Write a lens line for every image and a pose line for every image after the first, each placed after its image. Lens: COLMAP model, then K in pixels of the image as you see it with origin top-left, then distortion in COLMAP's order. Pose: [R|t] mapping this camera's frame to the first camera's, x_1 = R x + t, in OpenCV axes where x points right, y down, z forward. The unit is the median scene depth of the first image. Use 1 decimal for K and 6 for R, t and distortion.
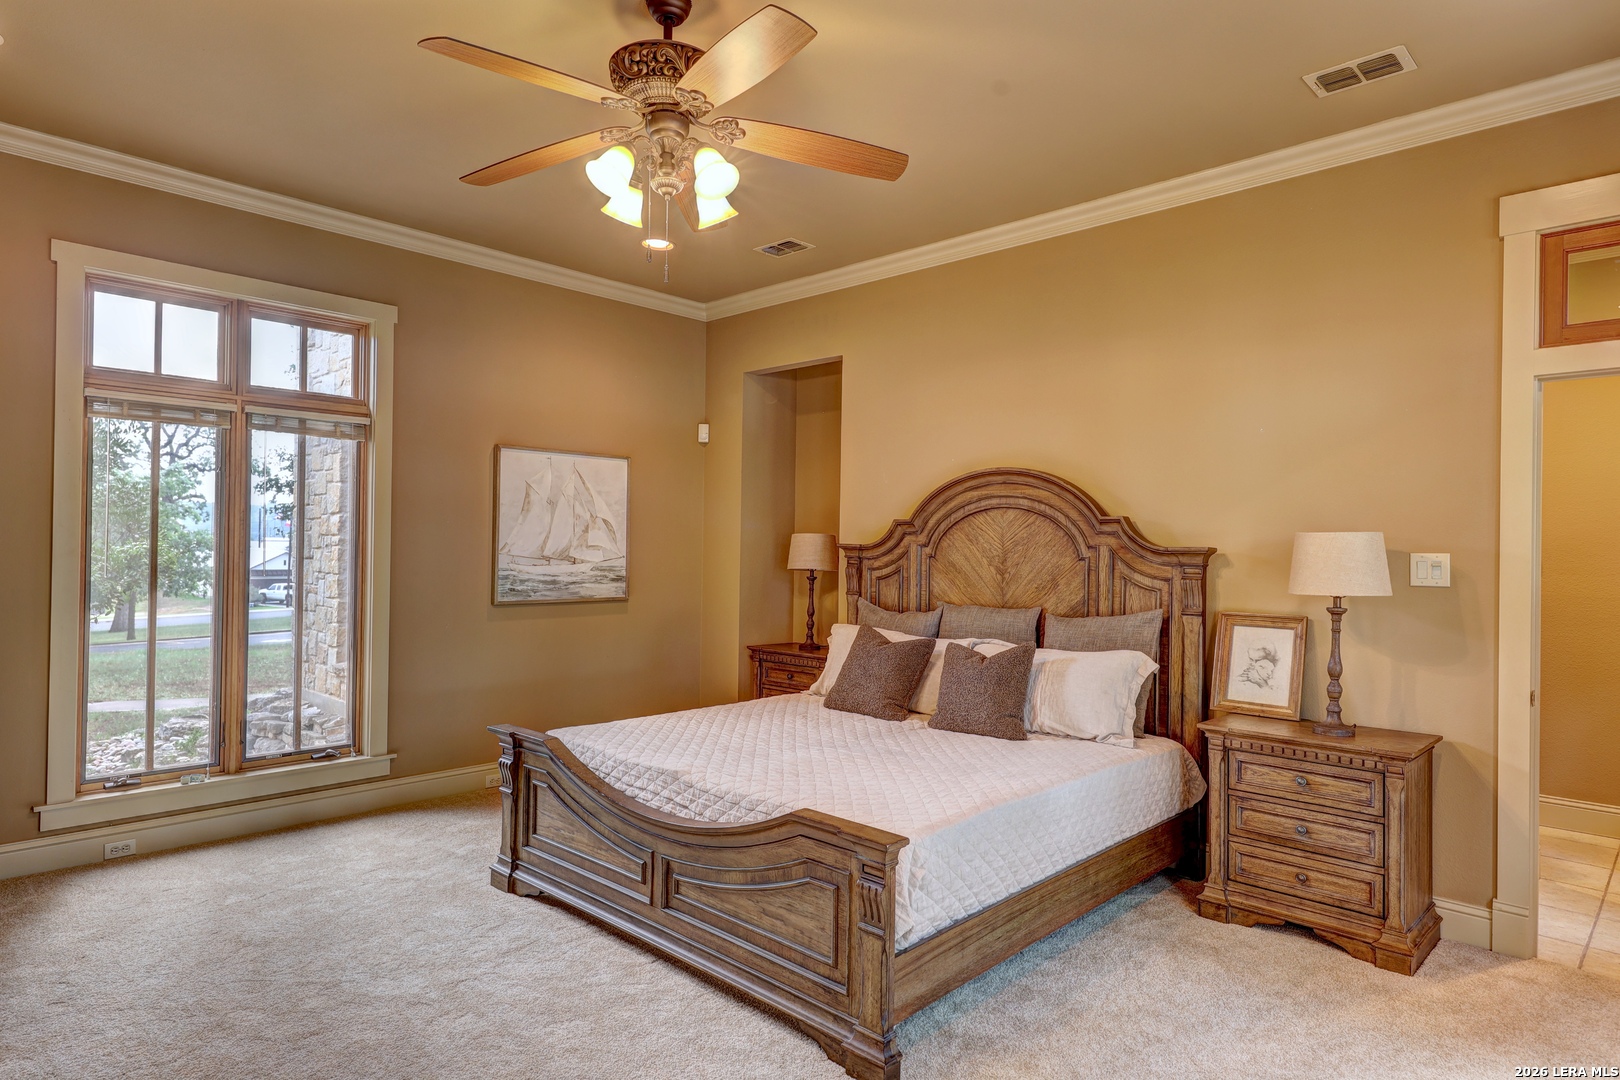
lens RADIAL K [[939.4, 0, 804.8], [0, 939.4, 543.5], [0, 0, 1]] dist [0.008663, 0.000756]
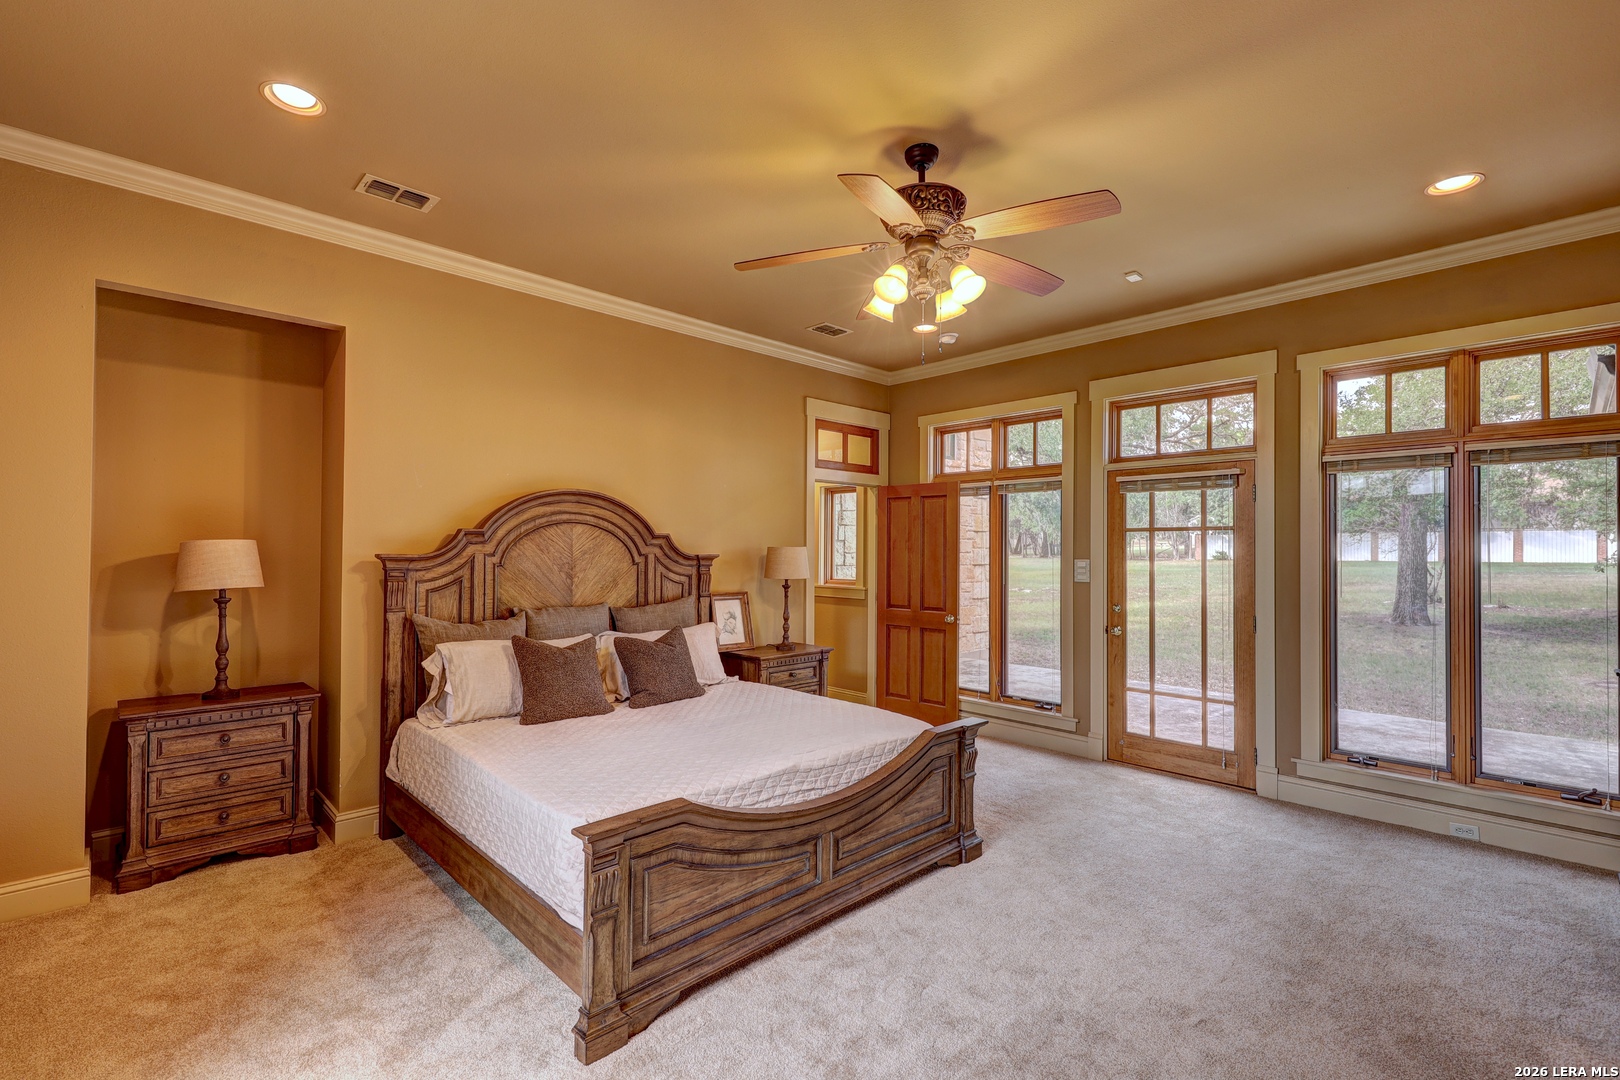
lens RADIAL K [[717.7, 0, 804.3], [0, 717.7, 542.9], [0, 0, 1]] dist [-0.002728, -0.000116]
pose [[0.027336, 0.000468, 0.999626, -0.740648], [-0.009157, 0.999958, -0.000218, -0.015877], [-0.999584, -0.009148, 0.027340, 0.728091]]
